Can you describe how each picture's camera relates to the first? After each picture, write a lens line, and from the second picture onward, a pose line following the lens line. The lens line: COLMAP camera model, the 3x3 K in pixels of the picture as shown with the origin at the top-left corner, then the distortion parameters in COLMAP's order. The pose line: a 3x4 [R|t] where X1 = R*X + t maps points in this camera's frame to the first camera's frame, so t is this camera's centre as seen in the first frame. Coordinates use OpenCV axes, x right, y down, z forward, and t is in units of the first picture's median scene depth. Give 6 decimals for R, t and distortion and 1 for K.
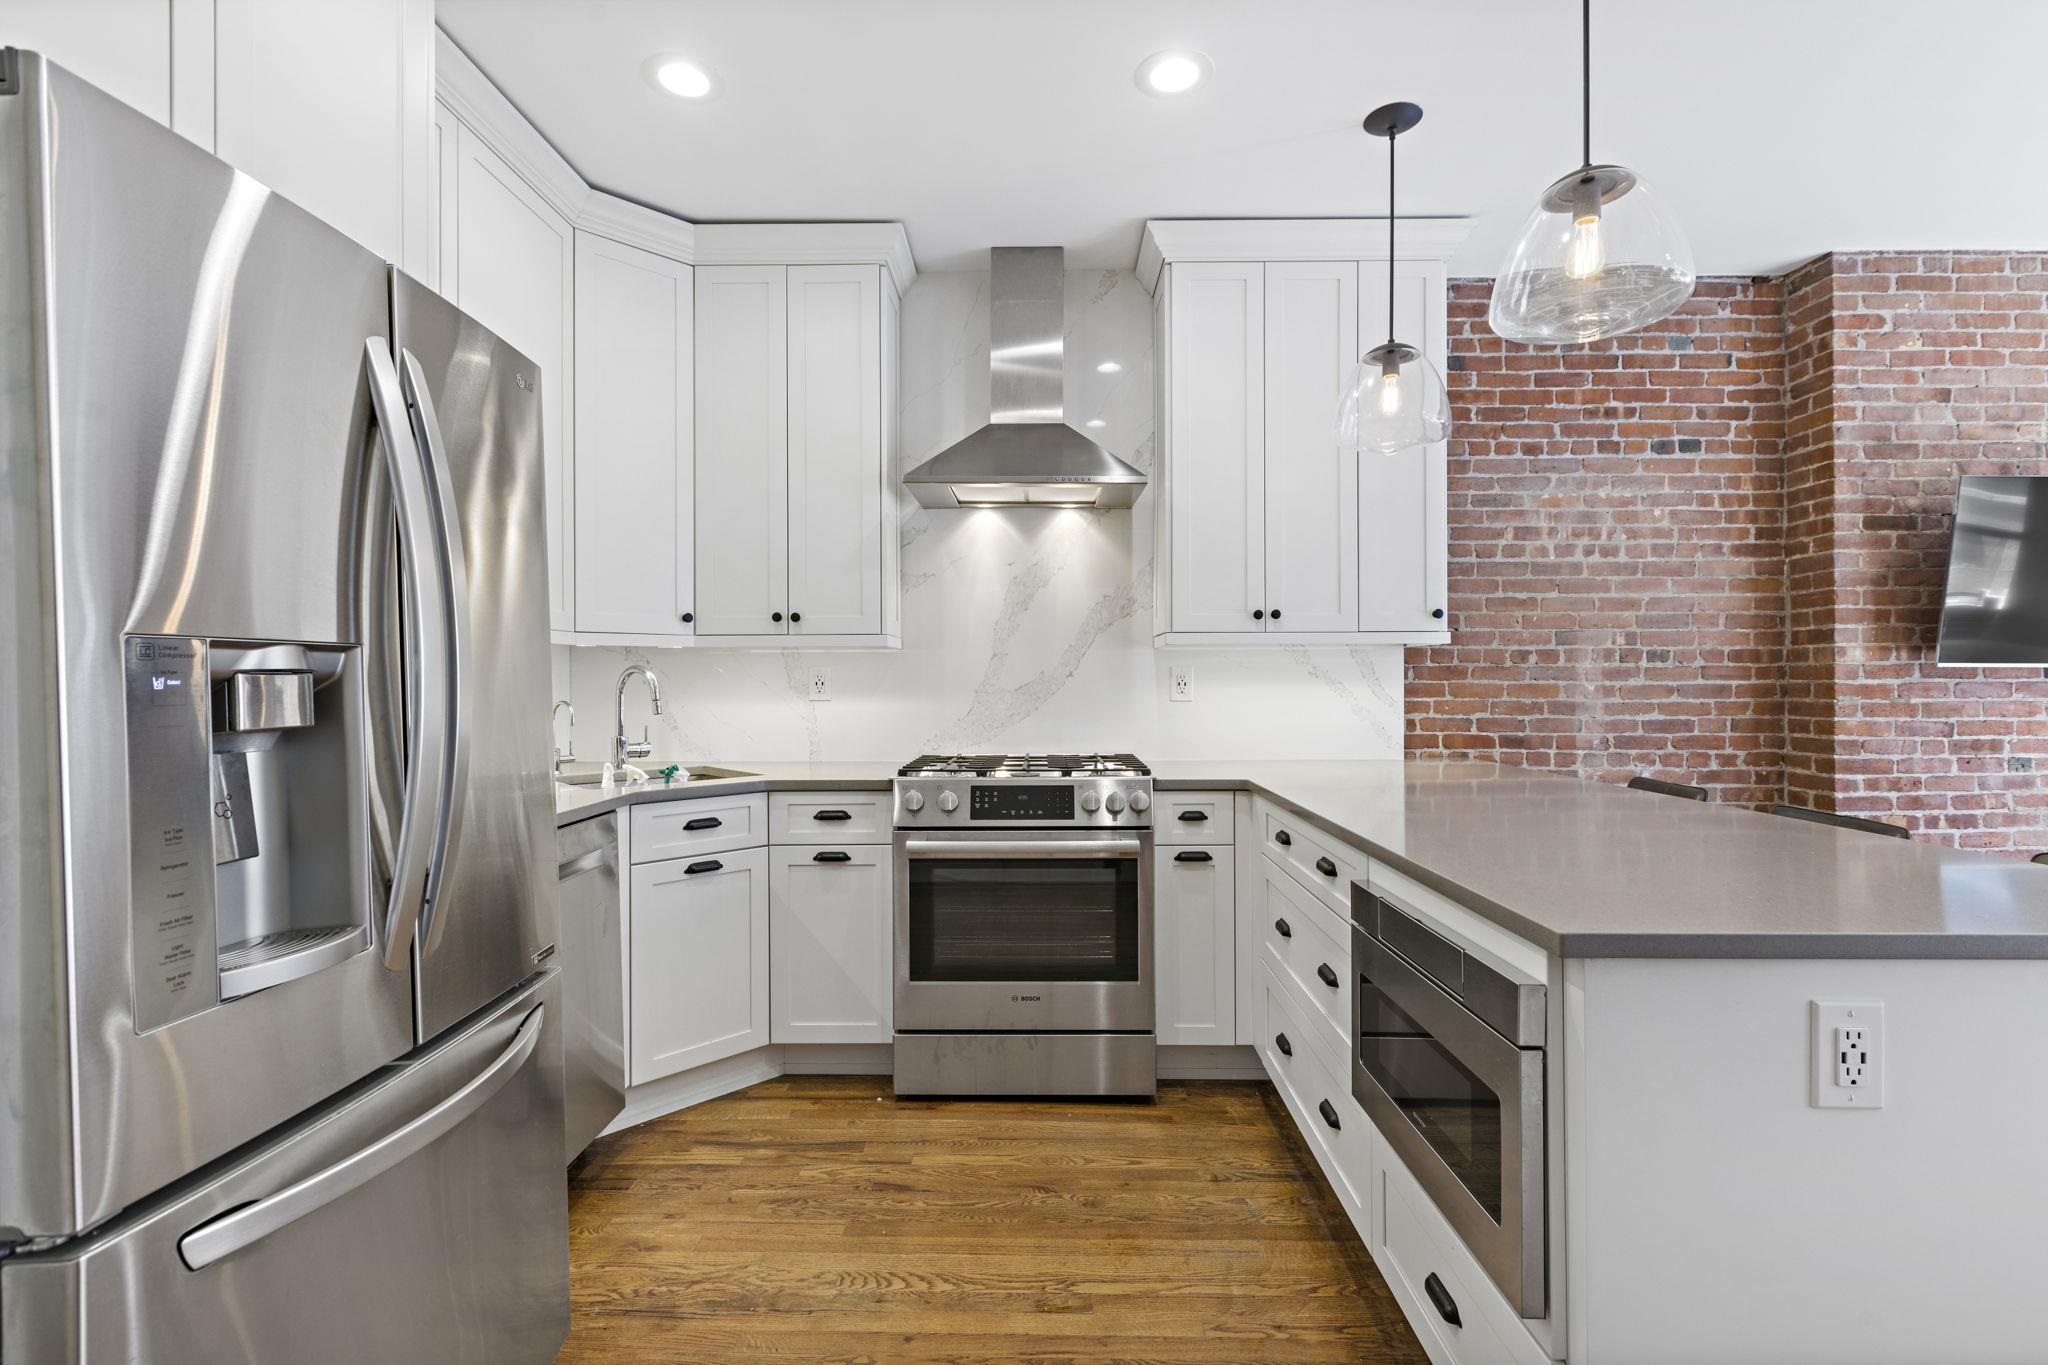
lens RADIAL K [[922.8, 0, 1036.3], [0, 922.8, 675.6], [0, 0, 1]] dist [0.005181, -0.001489]
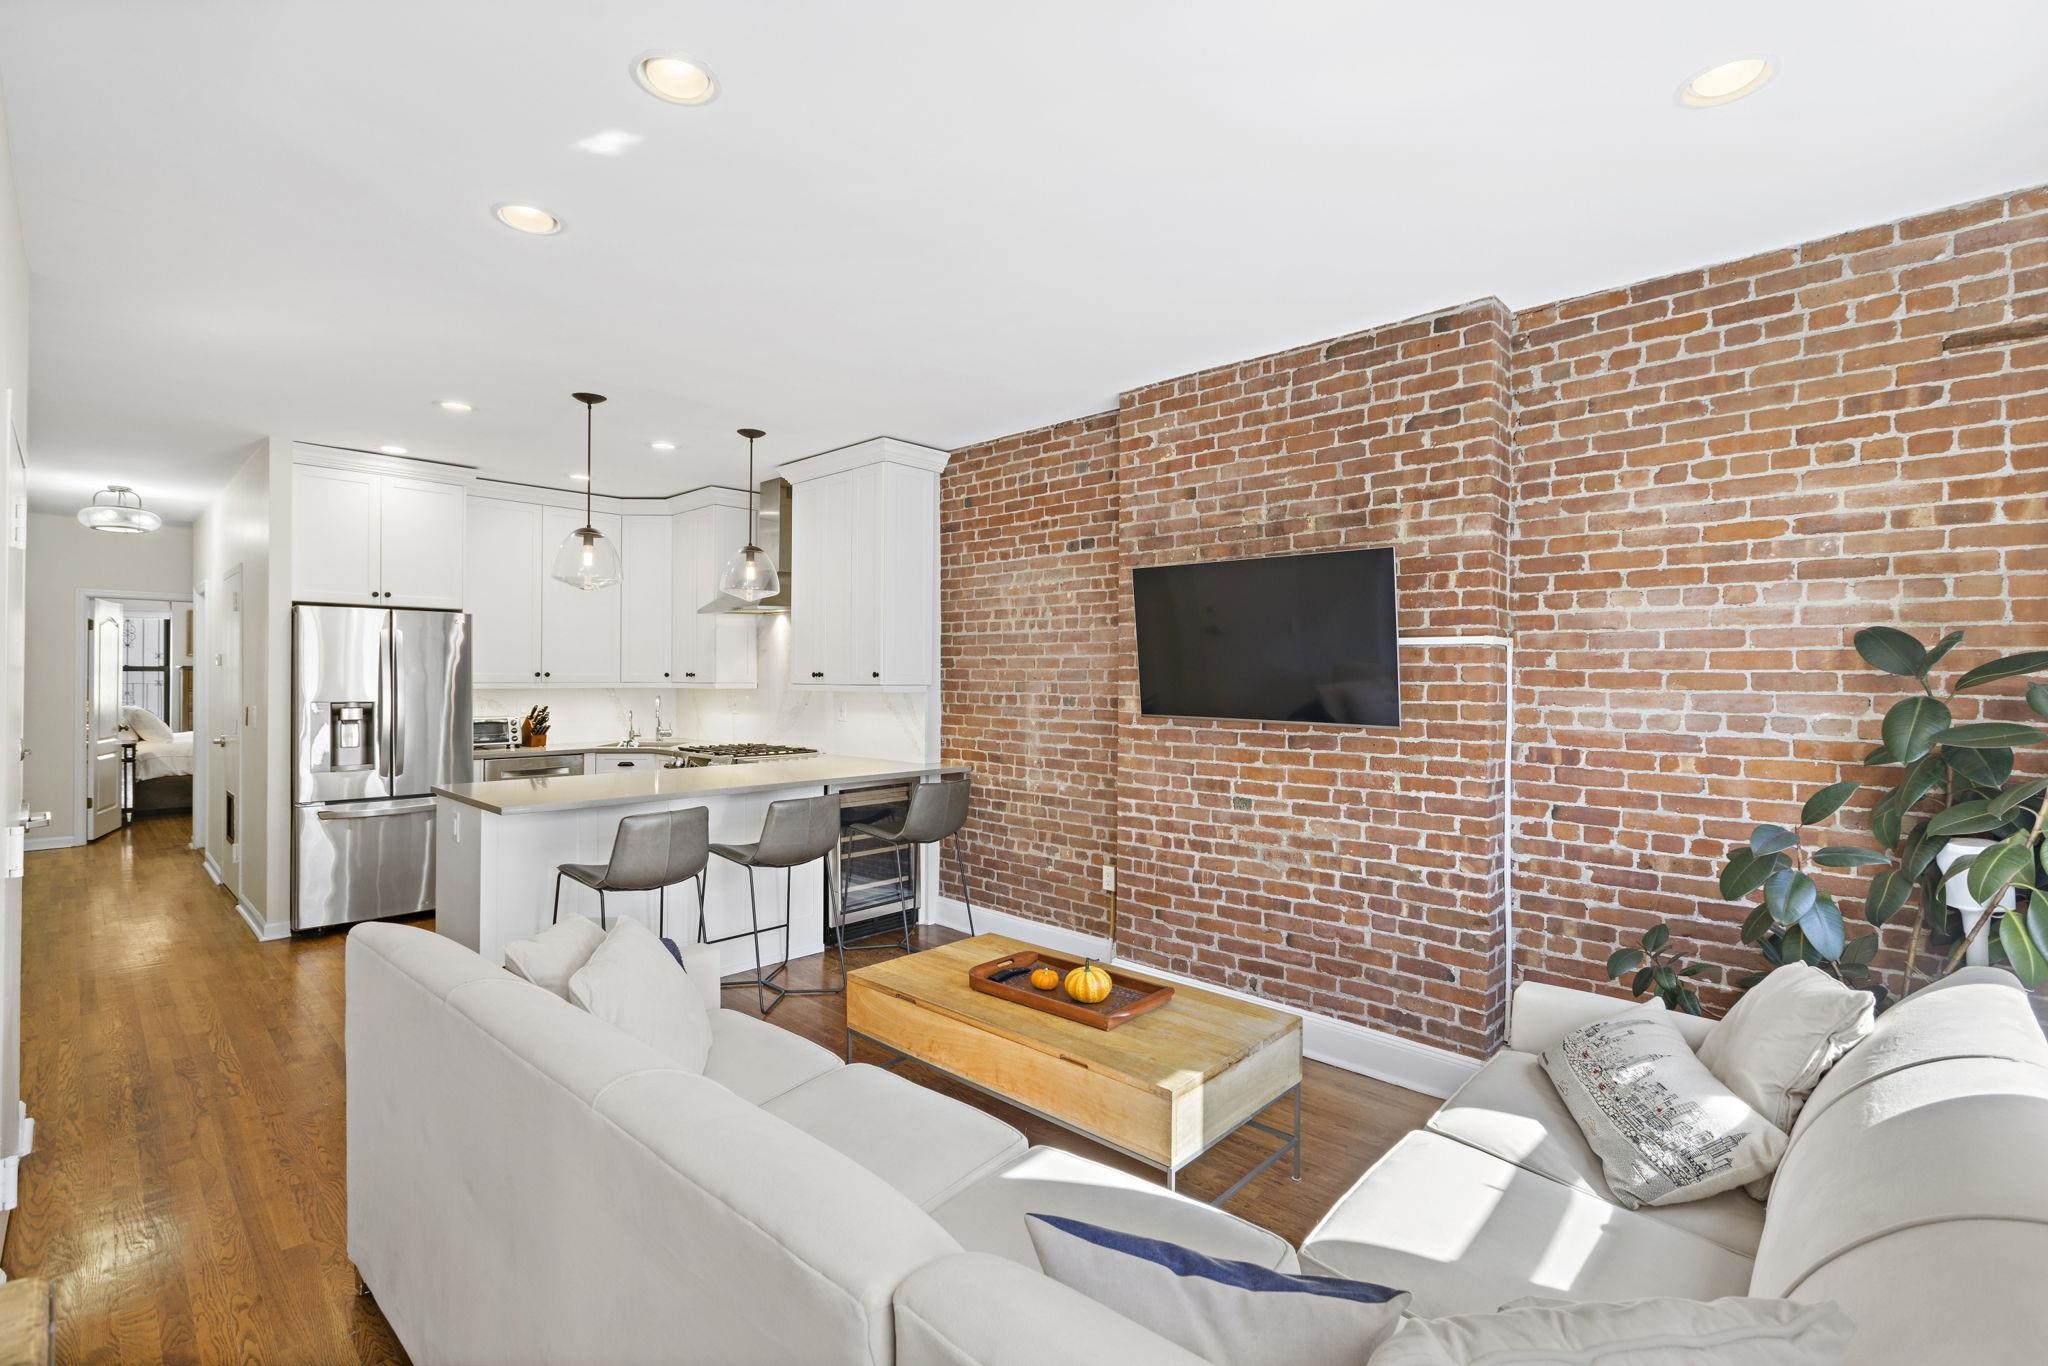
lens RADIAL K [[922.8, 0, 1022.1], [0, 922.8, 677.7], [0, 0, 1]] dist [0.005181, -0.001489]
pose [[0.732469, 0.006927, -0.680765, 1.644242], [-0.006043, 0.999975, 0.003673, -0.064394], [0.680773, 0.001424, 0.732493, -0.036263]]
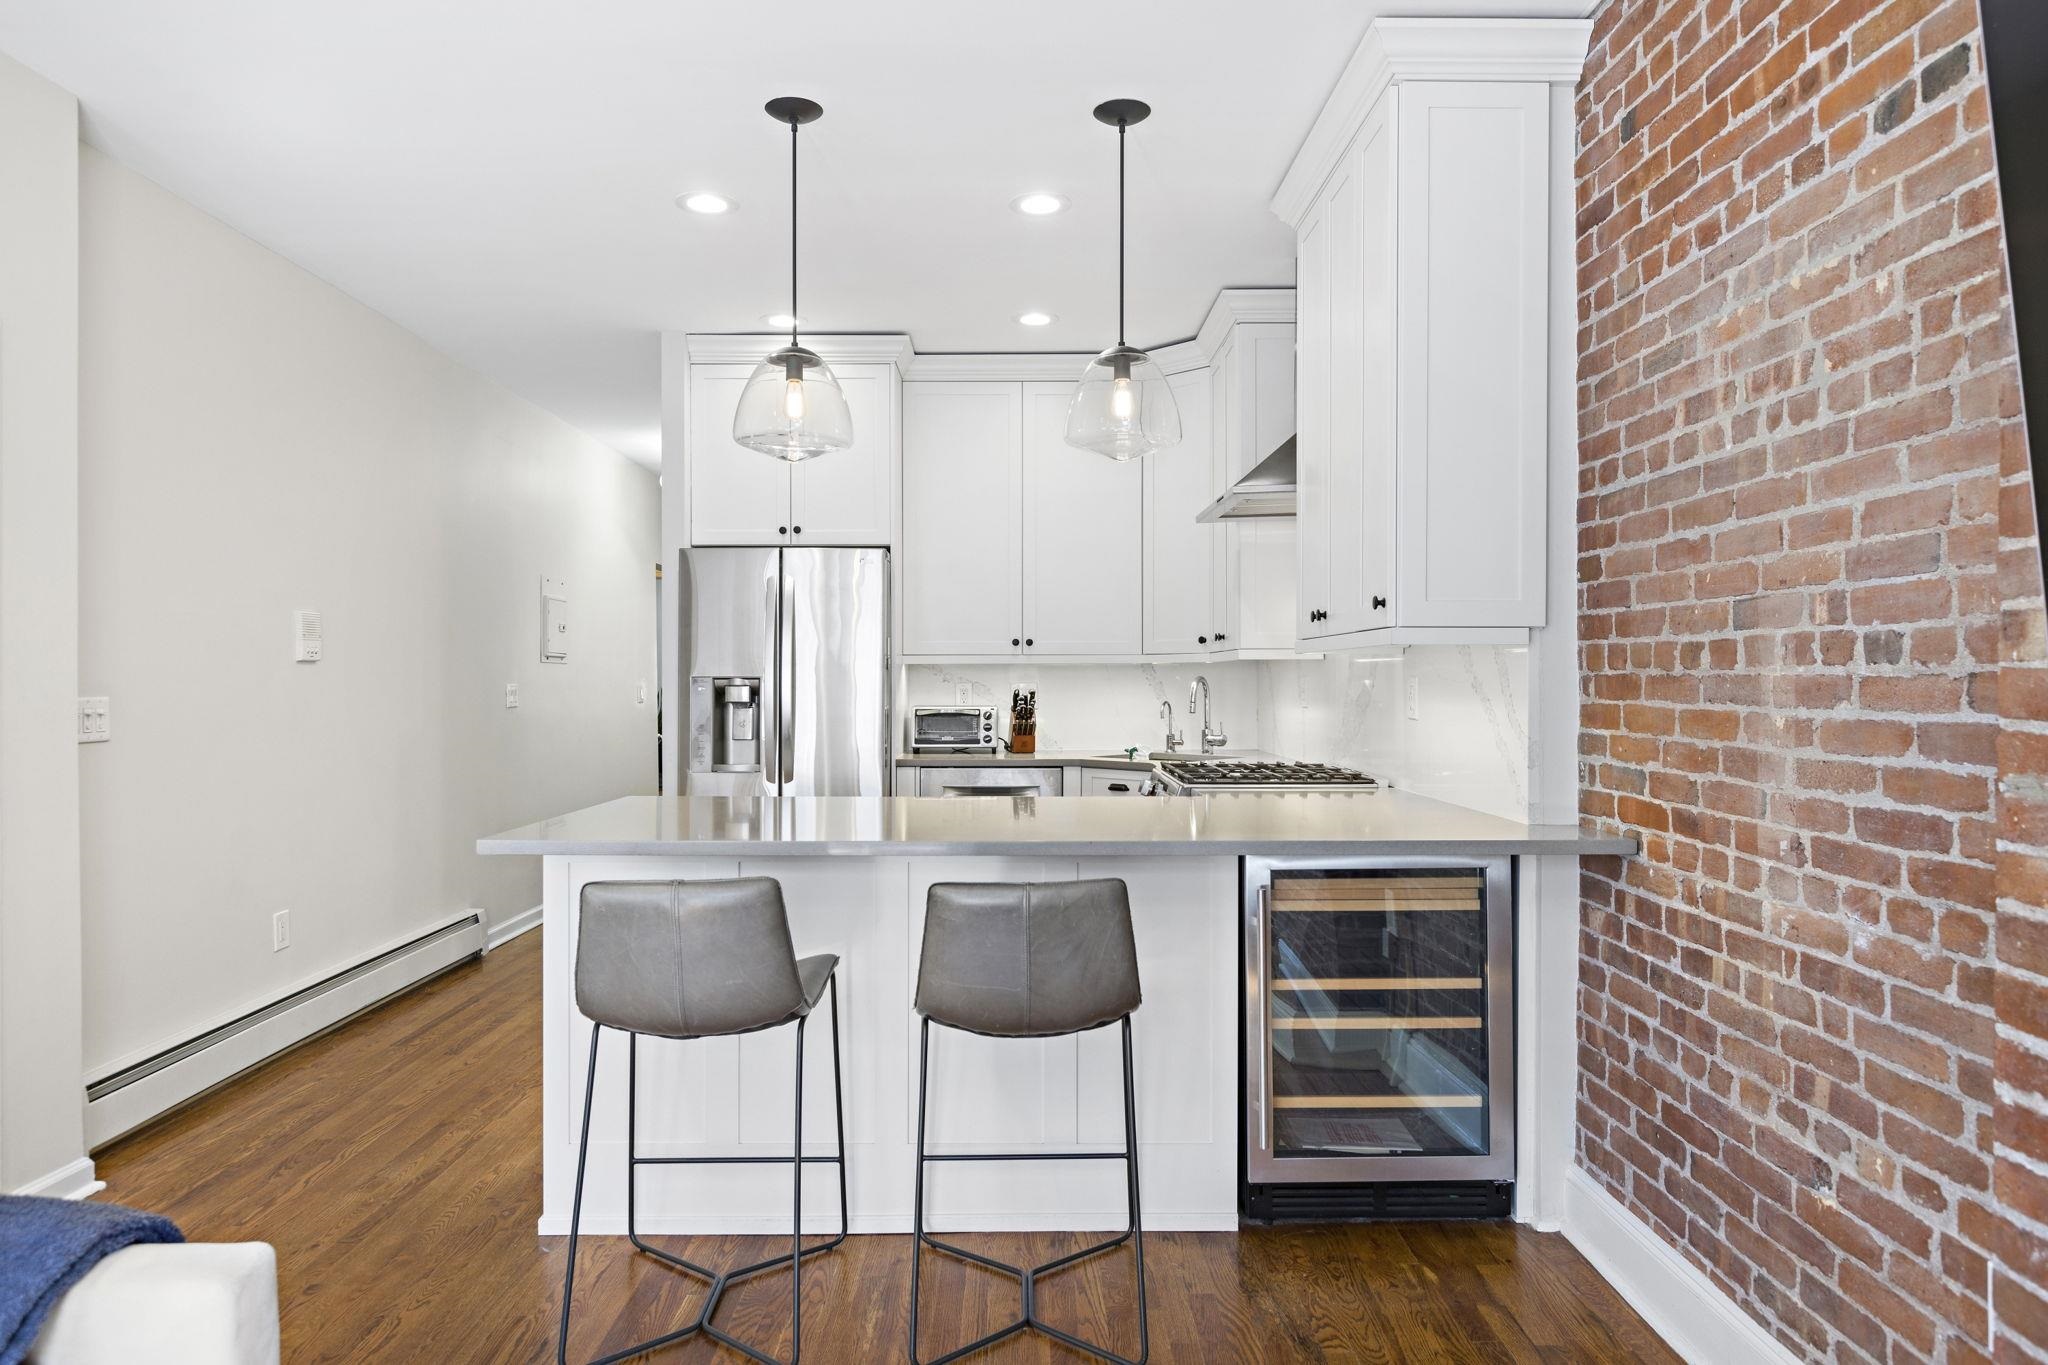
lens RADIAL K [[1235.2, 0, 1023.5], [0, 1235.2, 691.0], [0, 0, 1]] dist [0.003407, 0.000868]
pose [[0.017649, 0.010988, -0.999784, 1.274755], [0.002785, 0.999935, 0.011039, -0.010242], [0.999840, -0.002979, 0.017617, 0.667381]]
